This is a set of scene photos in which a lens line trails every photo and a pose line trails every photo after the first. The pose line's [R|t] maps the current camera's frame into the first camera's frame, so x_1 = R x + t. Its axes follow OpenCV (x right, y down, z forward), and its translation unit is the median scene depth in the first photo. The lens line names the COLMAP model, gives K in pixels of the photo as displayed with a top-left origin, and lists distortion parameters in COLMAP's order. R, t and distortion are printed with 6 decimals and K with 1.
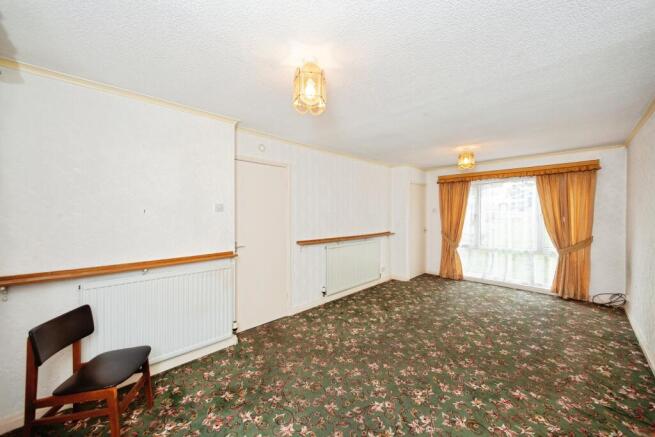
lens RADIAL K [[252.4, 0, 326.7], [0, 252.4, 196.7], [0, 0, 1]] dist [0.001351, -0.000278]
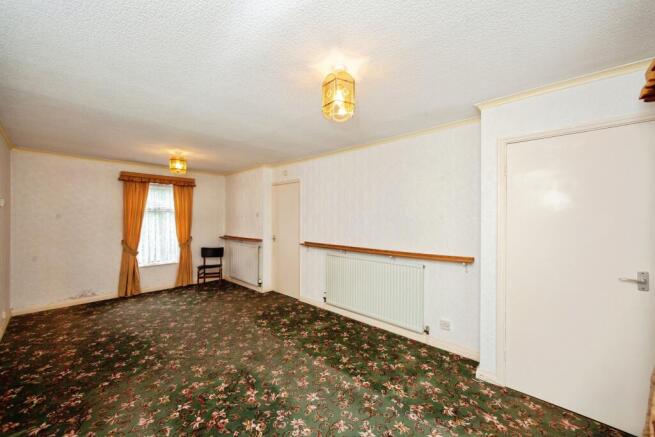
lens RADIAL K [[255.2, 0, 324.5], [0, 255.2, 215.8], [0, 0, 1]] dist [-0.000735, 0.000262]
pose [[0.032666, -0.004632, -0.999456, 1.446013], [0.060507, 0.998164, -0.002648, 0.088623], [0.997633, -0.060387, 0.032886, 1.443642]]
